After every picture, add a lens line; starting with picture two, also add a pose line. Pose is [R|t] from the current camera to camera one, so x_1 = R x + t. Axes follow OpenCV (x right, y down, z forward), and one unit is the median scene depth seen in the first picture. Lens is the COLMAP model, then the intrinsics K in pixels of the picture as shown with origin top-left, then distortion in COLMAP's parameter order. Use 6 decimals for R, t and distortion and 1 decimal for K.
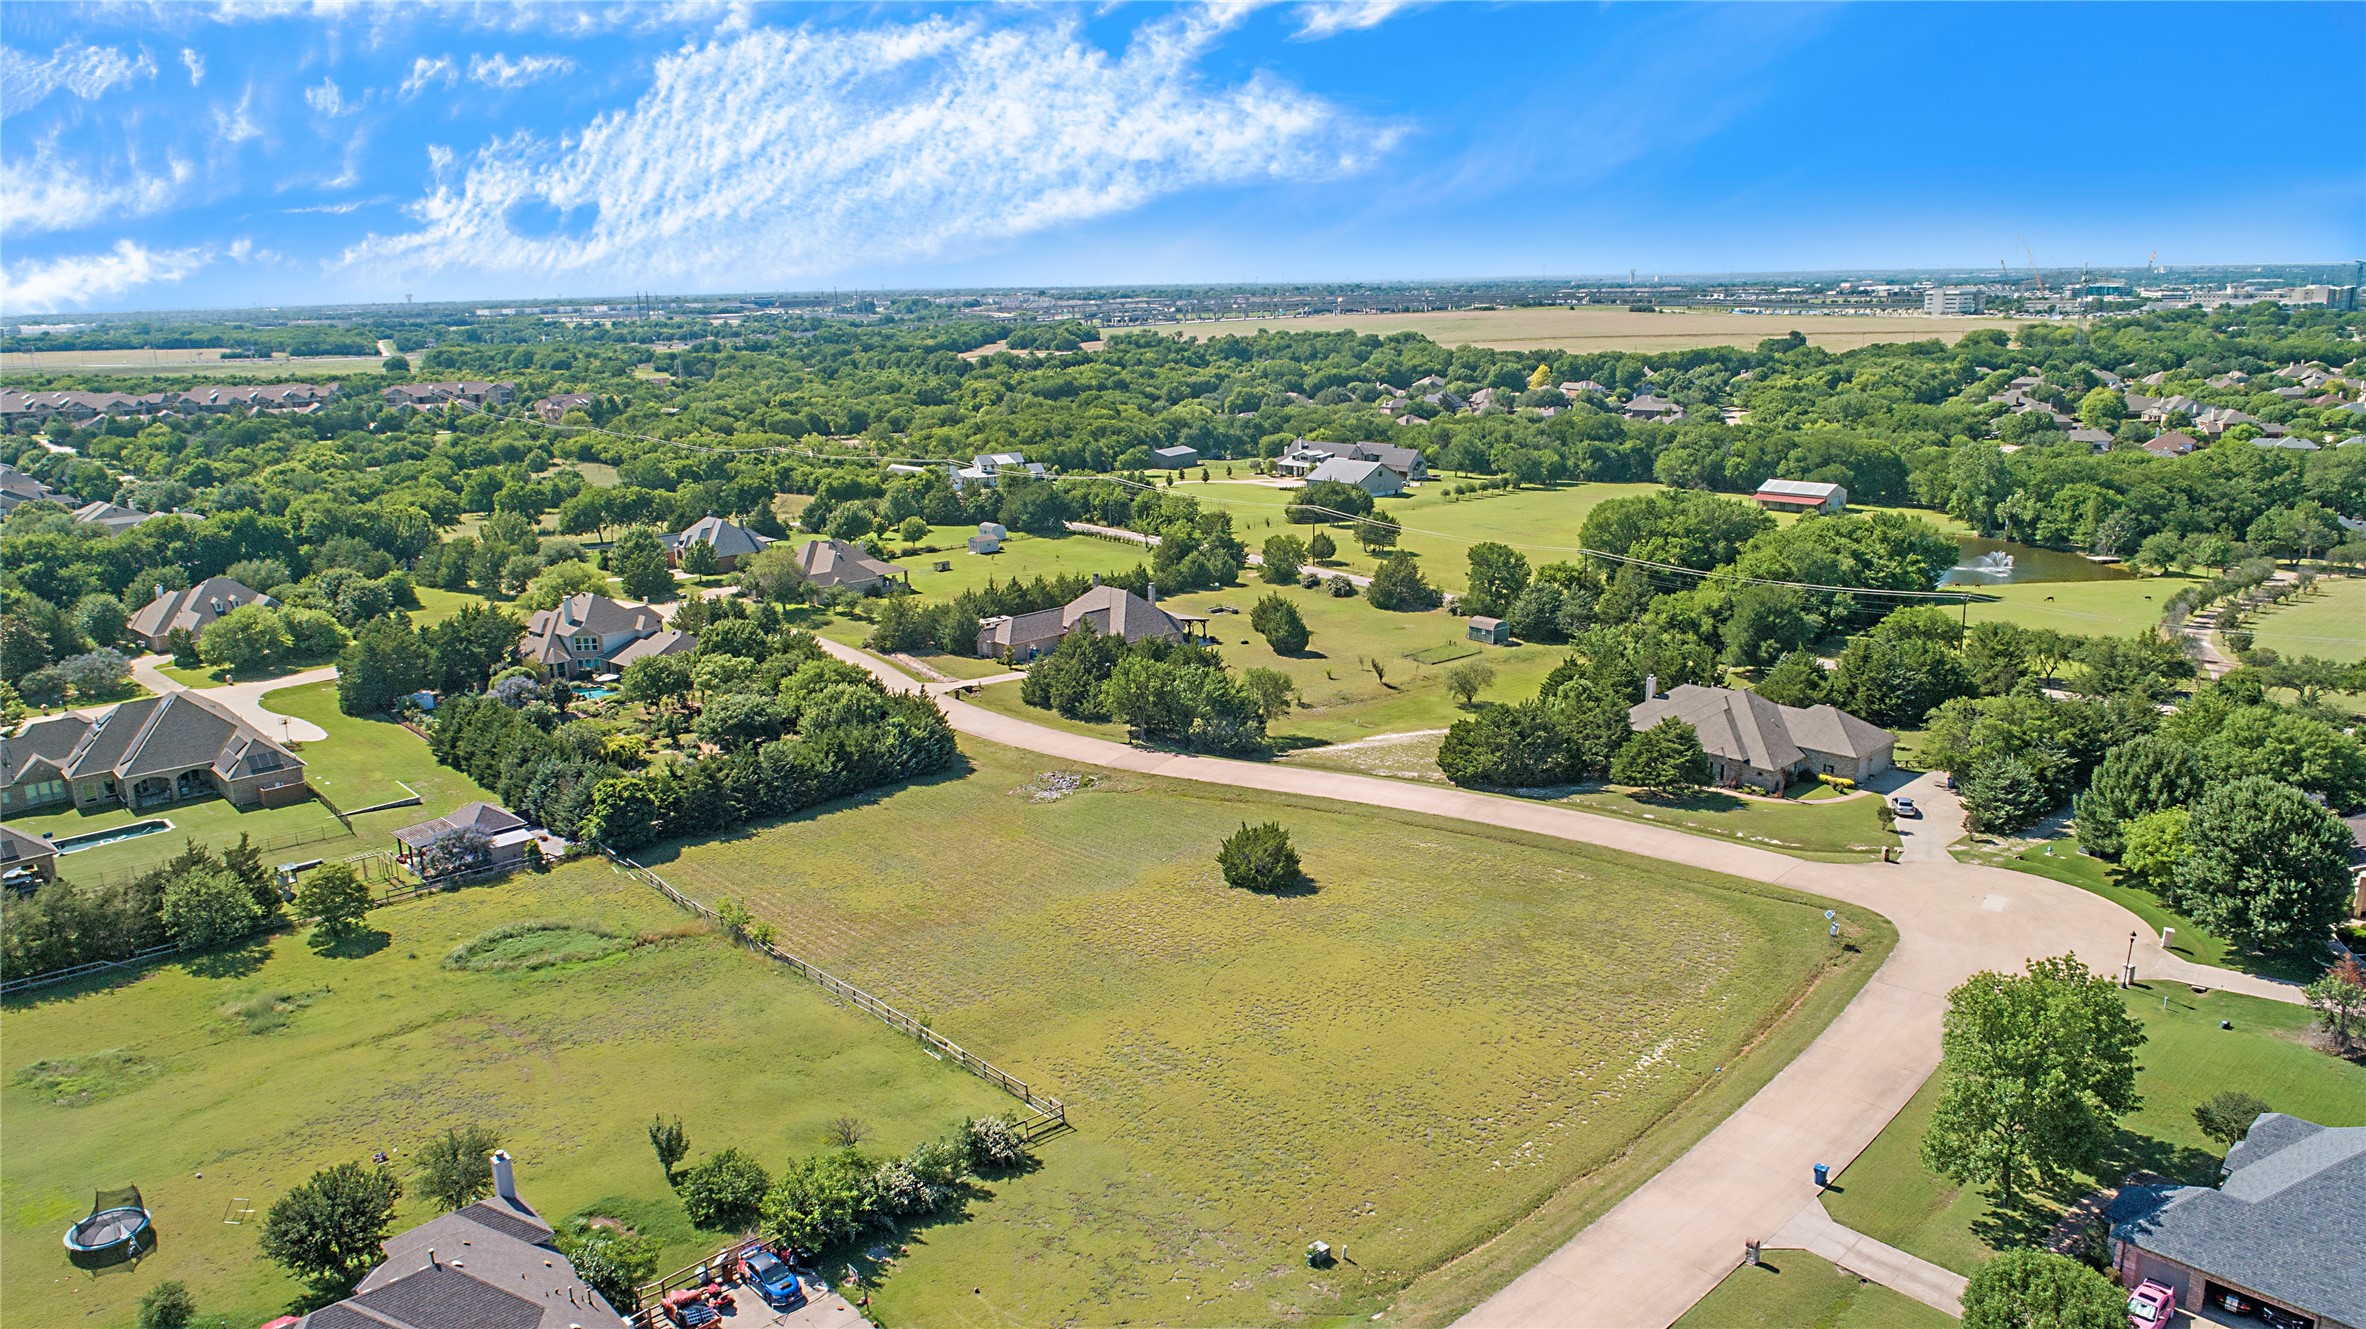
lens RADIAL K [[1581.1, 0, 1186.8], [0, 1581.1, 650.0], [0, 0, 1]] dist [-0.023307, 0.009269]
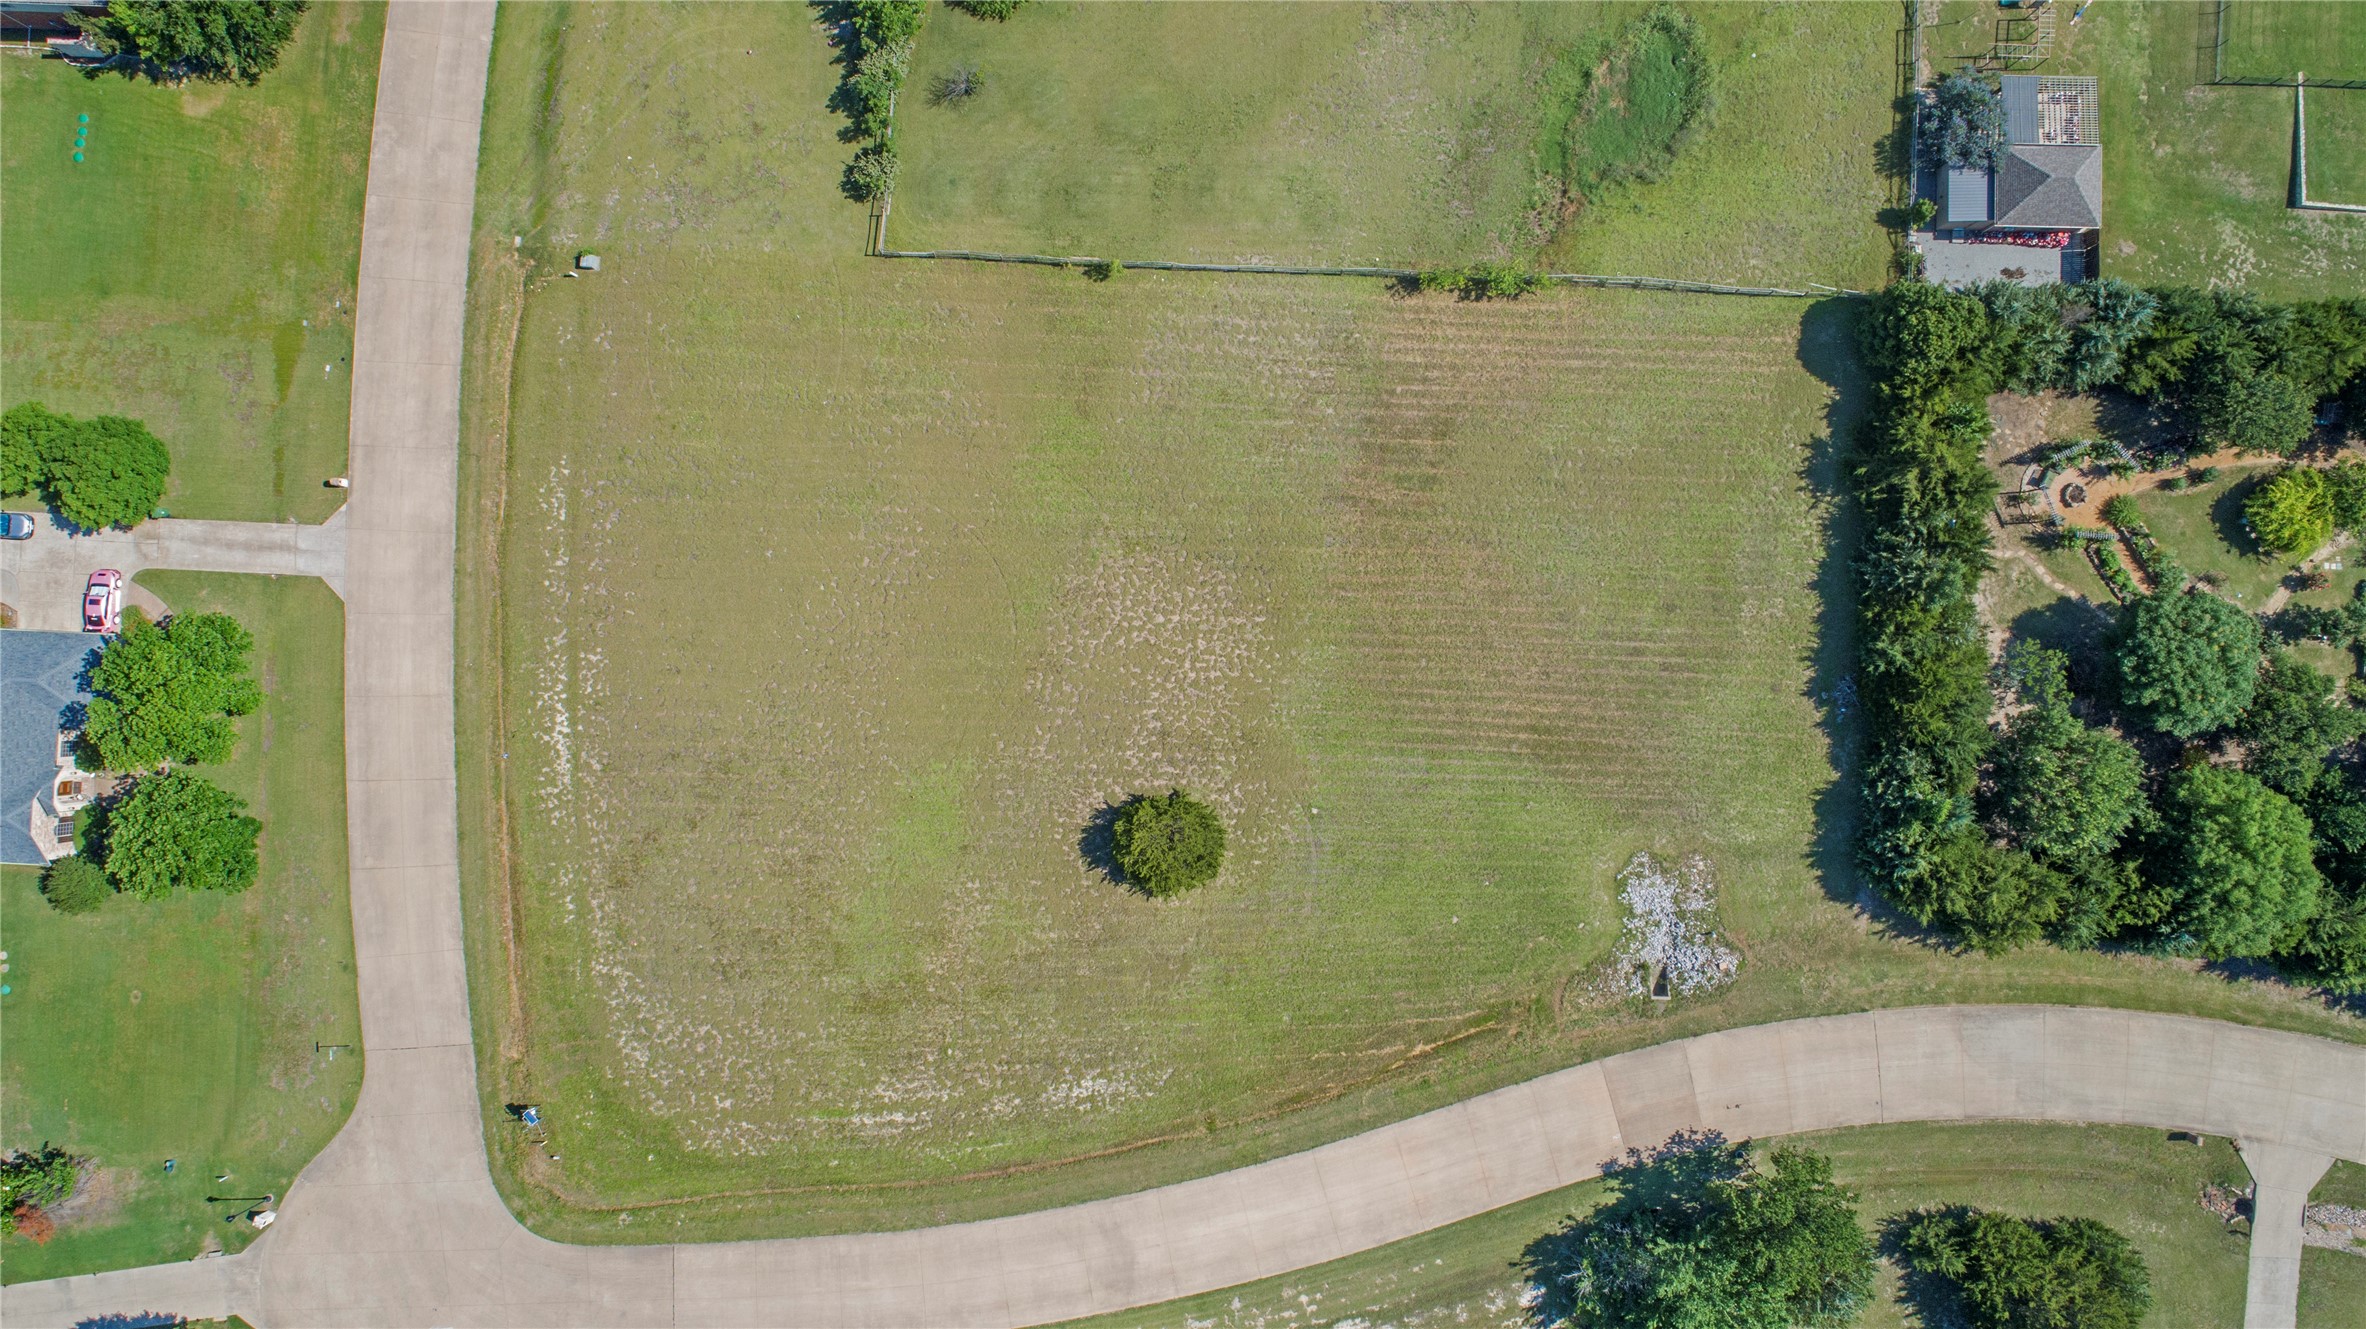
lens RADIAL K [[1581.1, 0, 1186.8], [0, 1581.1, 650.0], [0, 0, 1]] dist [-0.023307, 0.009269]
pose [[-0.713026, 0.700919, 0.017512, -0.022640], [-0.136639, -0.163410, 0.977050, -0.347299], [0.687694, 0.694269, 0.212289, 0.449575]]
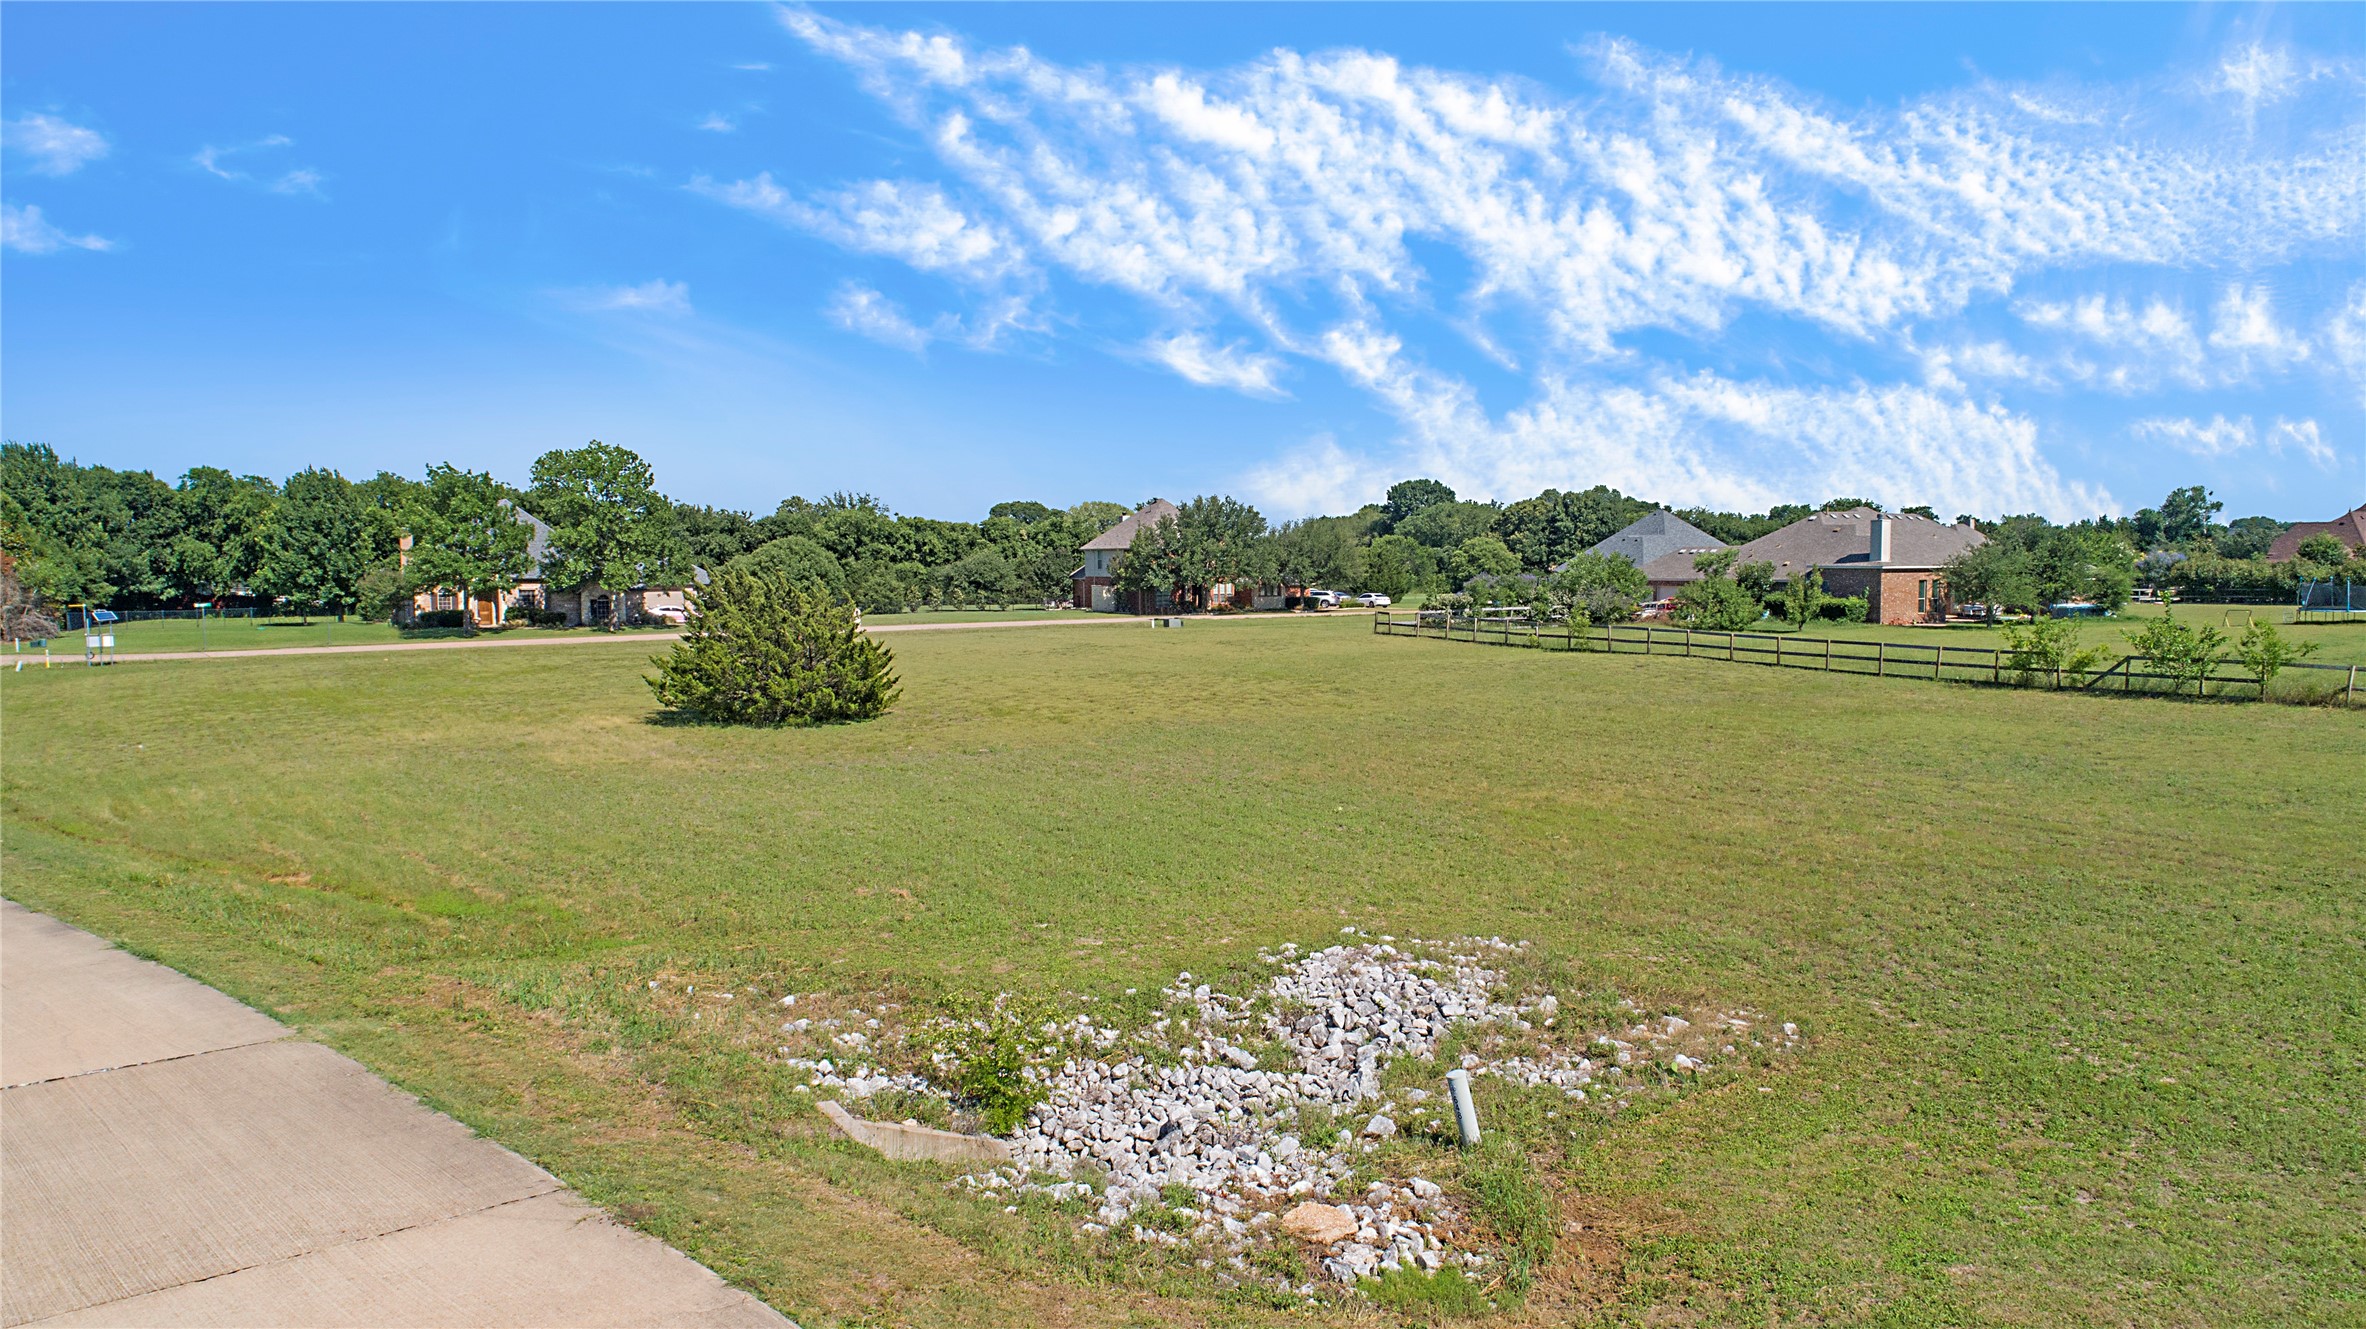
lens RADIAL K [[1581.1, 0, 1186.8], [0, 1581.1, 650.0], [0, 0, 1]] dist [-0.023307, 0.009269]
pose [[-0.975613, 0.015588, 0.218945, -0.067928], [0.076720, 0.958779, 0.273598, 0.023464], [-0.205655, 0.283723, -0.936593, 0.756142]]
